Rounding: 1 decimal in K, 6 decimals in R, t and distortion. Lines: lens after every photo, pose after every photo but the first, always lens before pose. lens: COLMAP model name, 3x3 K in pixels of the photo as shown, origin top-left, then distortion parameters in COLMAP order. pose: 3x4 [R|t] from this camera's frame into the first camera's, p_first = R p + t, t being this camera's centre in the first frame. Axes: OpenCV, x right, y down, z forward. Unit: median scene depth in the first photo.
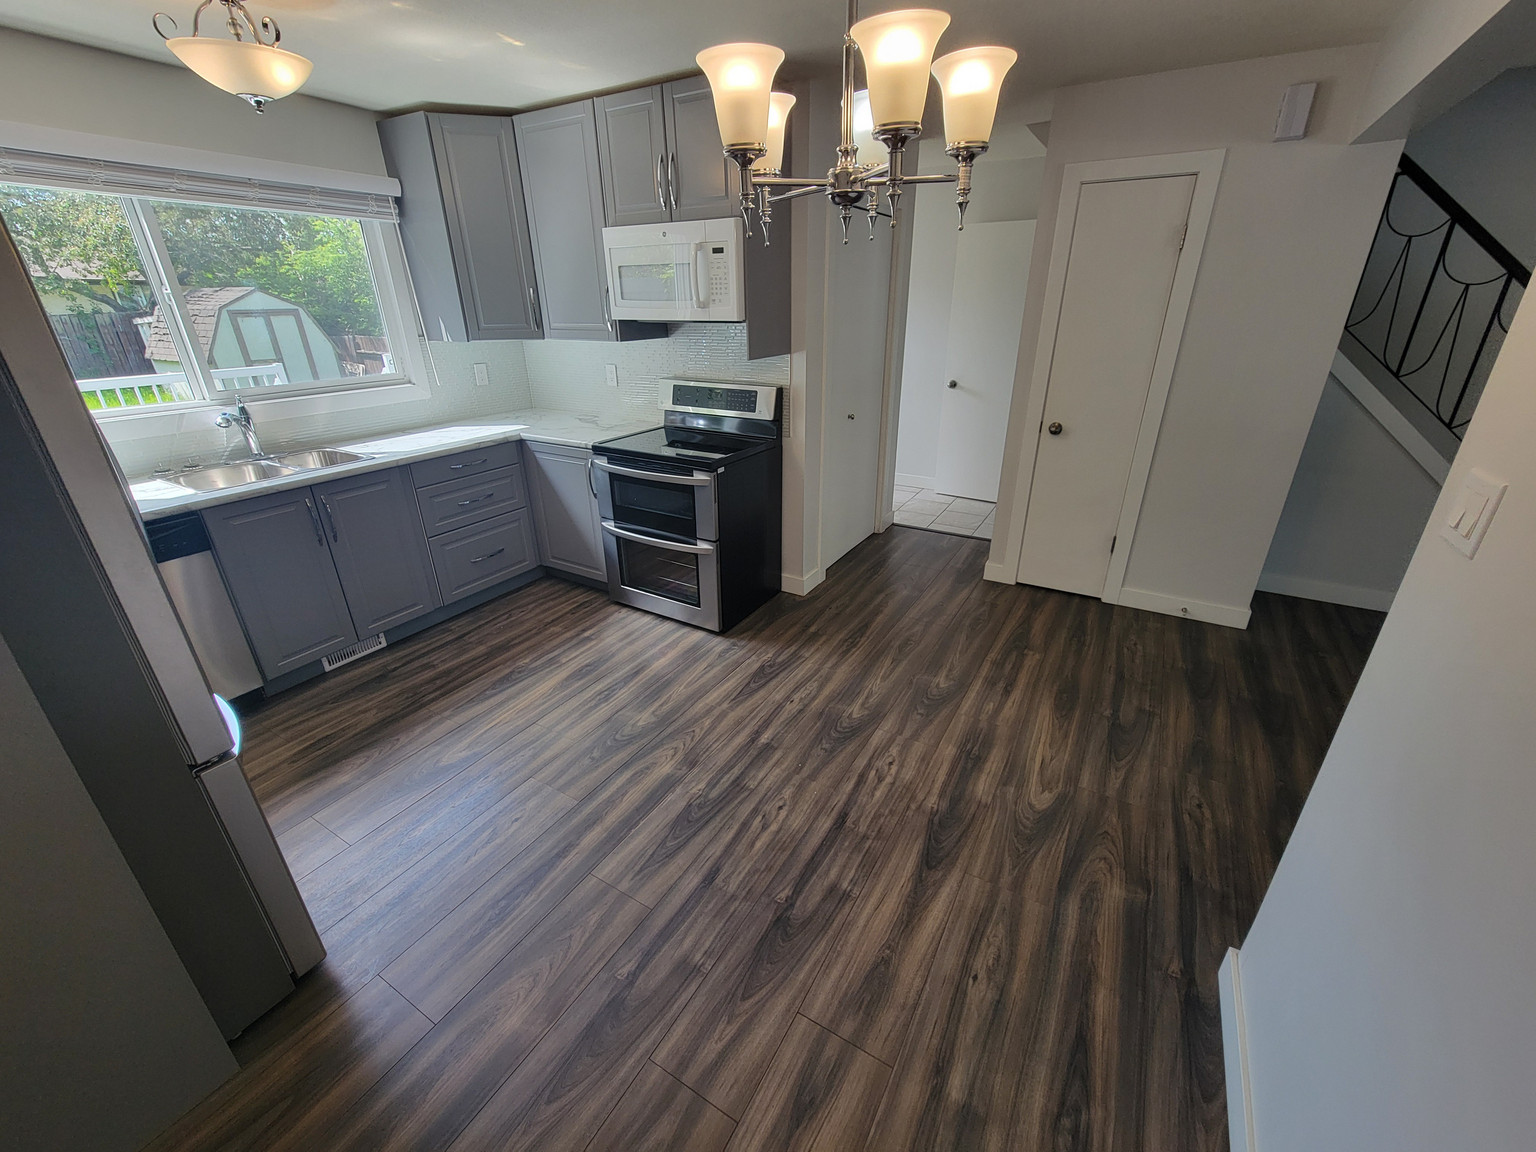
lens RADIAL K [[627.0, 0, 768.7], [0, 627.0, 582.4], [0, 0, 1]] dist [-0.004017, 0.000274]
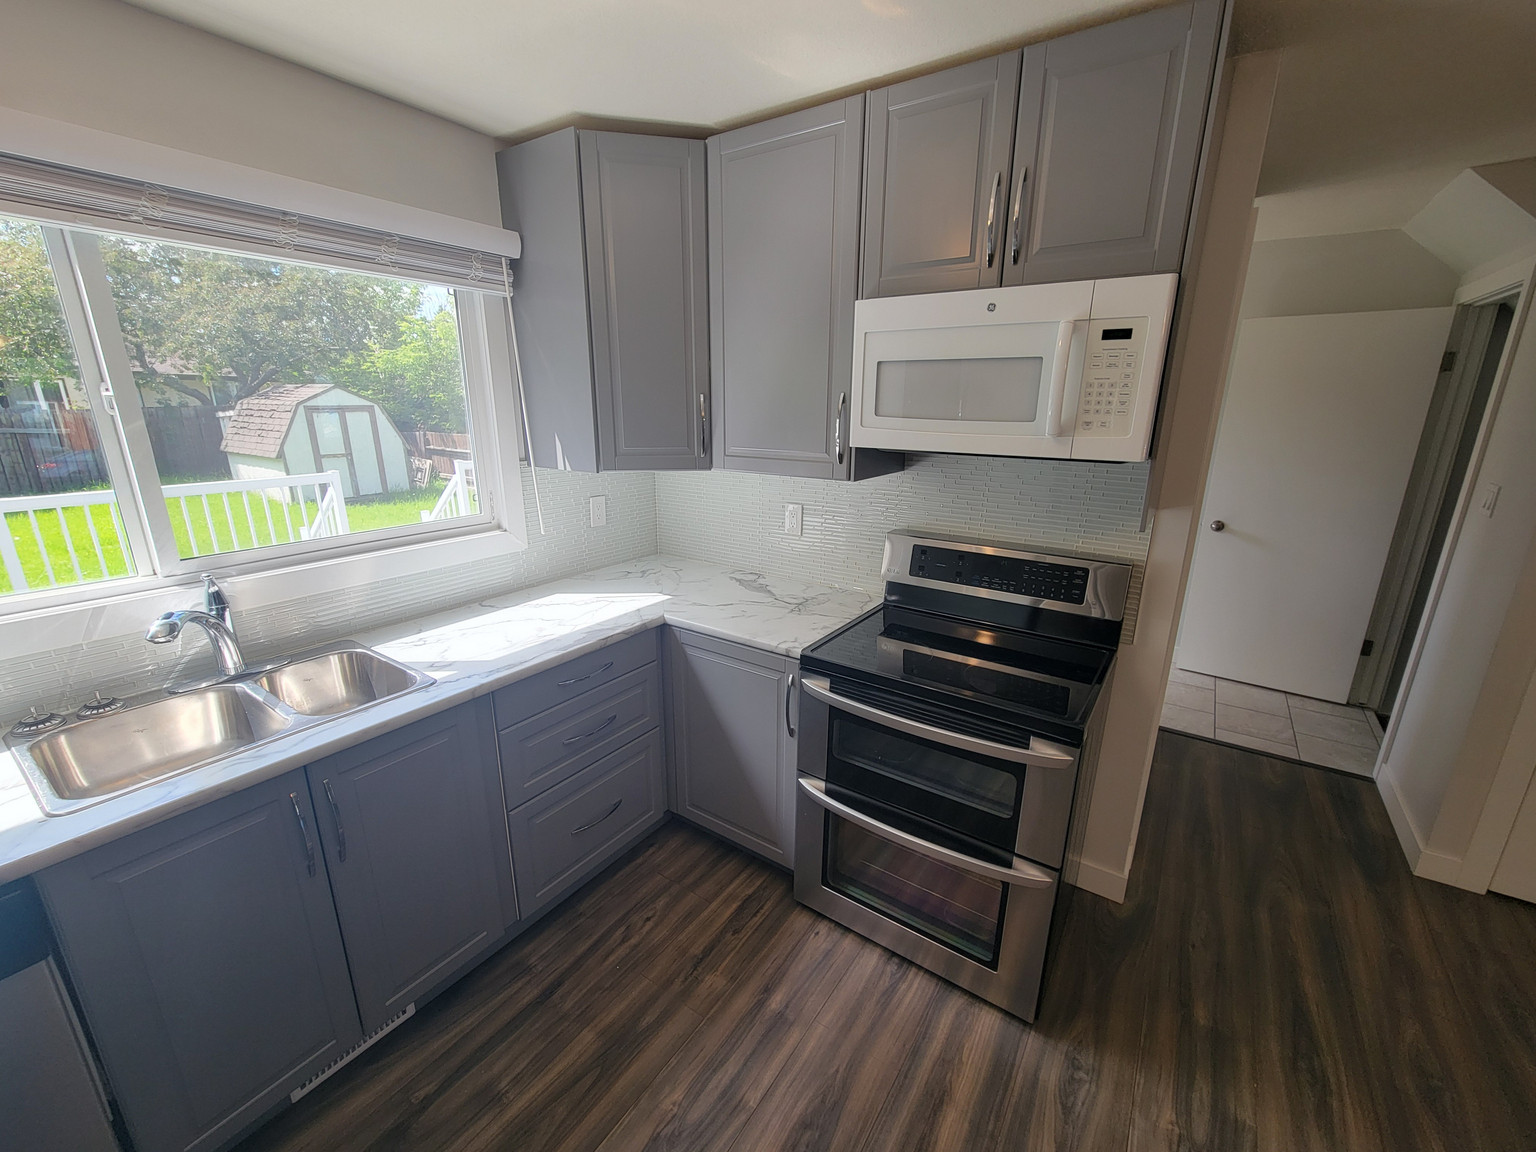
lens RADIAL K [[627.0, 0, 764.5], [0, 627.0, 578.5], [0, 0, 1]] dist [-0.004017, 0.000274]
pose [[0.997544, 0.032360, -0.062118, -0.293979], [-0.041191, 0.988338, -0.146599, -0.210508], [0.056650, 0.148798, 0.987244, 0.437306]]
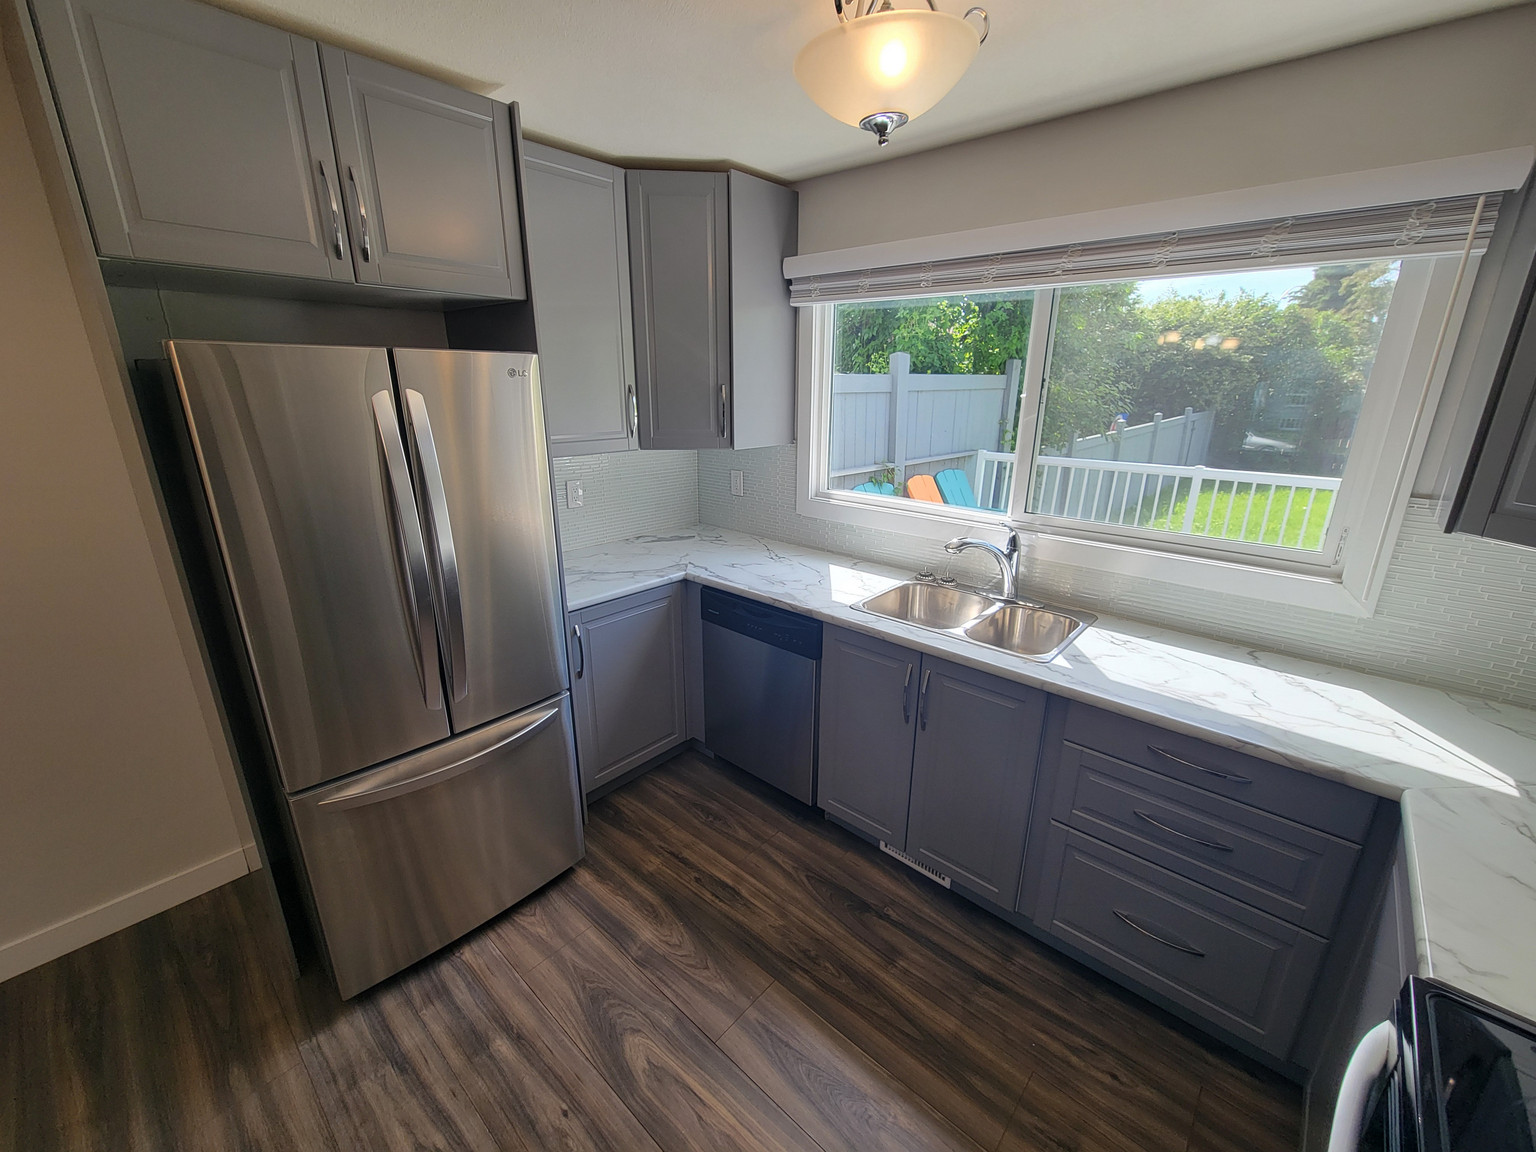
lens RADIAL K [[627.0, 0, 776.1], [0, 627.0, 578.8], [0, 0, 1]] dist [-0.004017, 0.000274]
pose [[-0.187649, 0.302448, -0.934512, -0.037331], [-0.410198, 0.840346, 0.354339, -0.359224], [0.892483, 0.449827, -0.033627, 0.721294]]
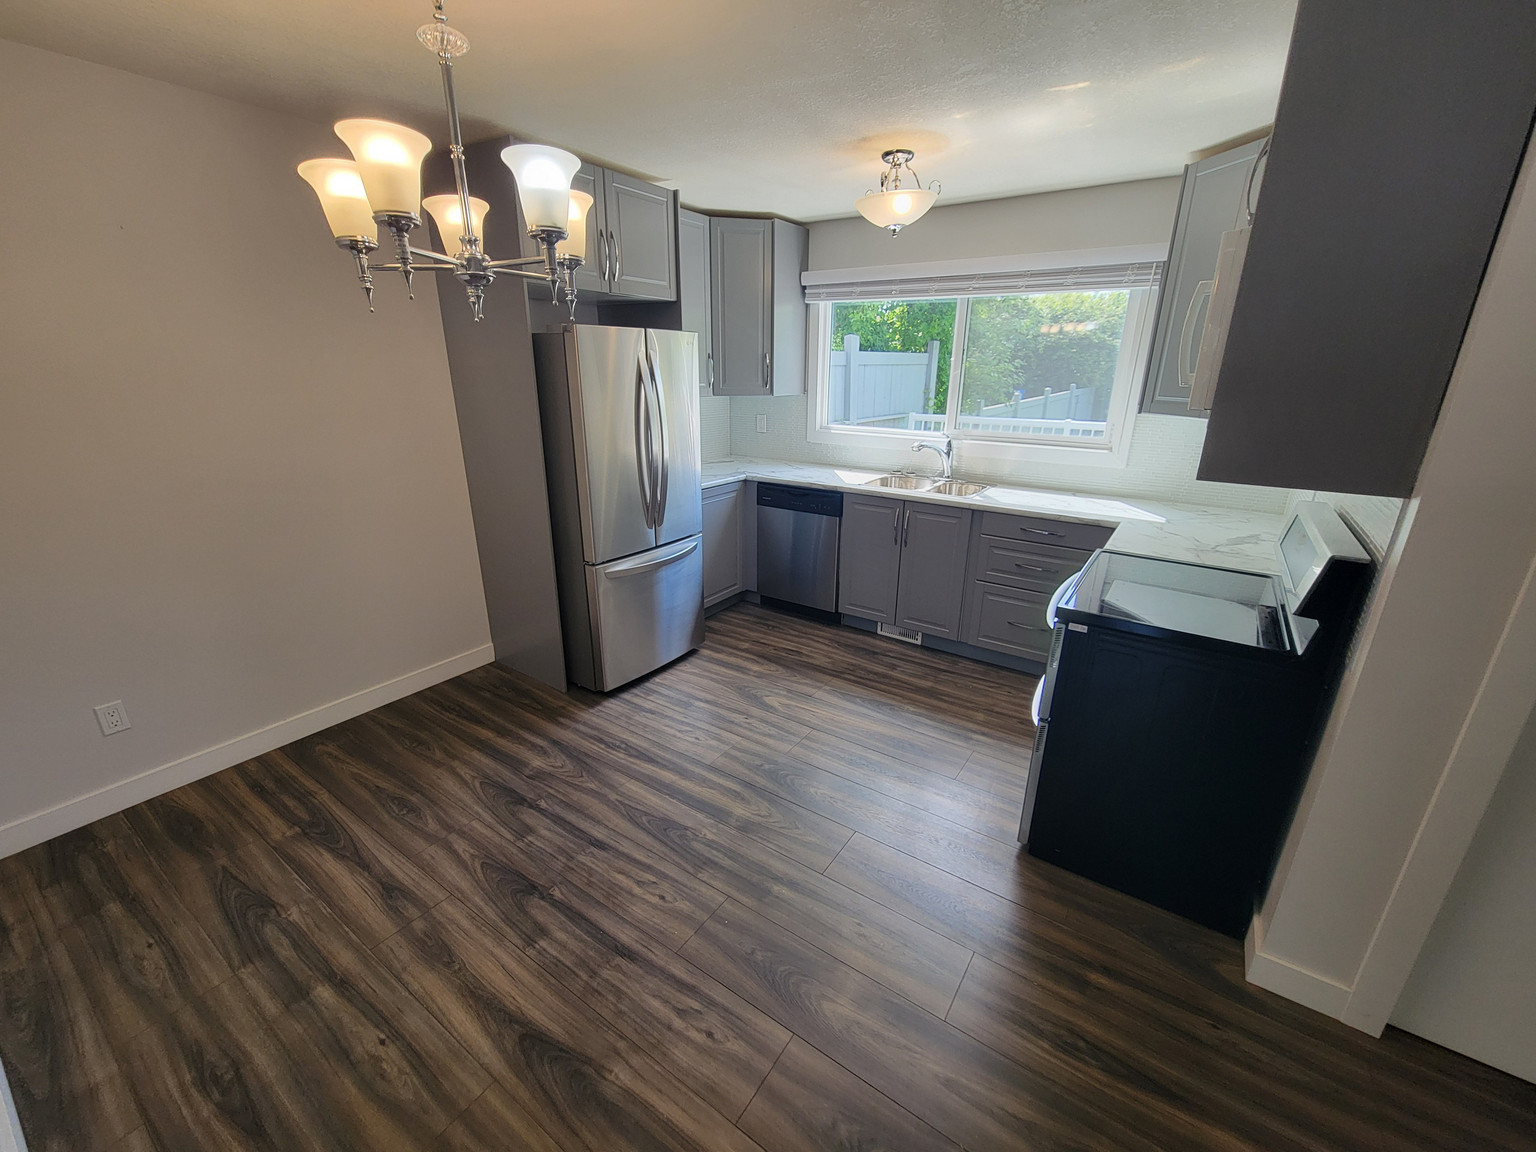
lens RADIAL K [[627.0, 0, 772.1], [0, 627.0, 579.7], [0, 0, 1]] dist [-0.004017, 0.000274]
pose [[-0.065665, 0.330483, -0.941525, 0.504319], [-0.418203, 0.847579, 0.326674, -0.283567], [0.905977, 0.415200, 0.082553, 0.611933]]
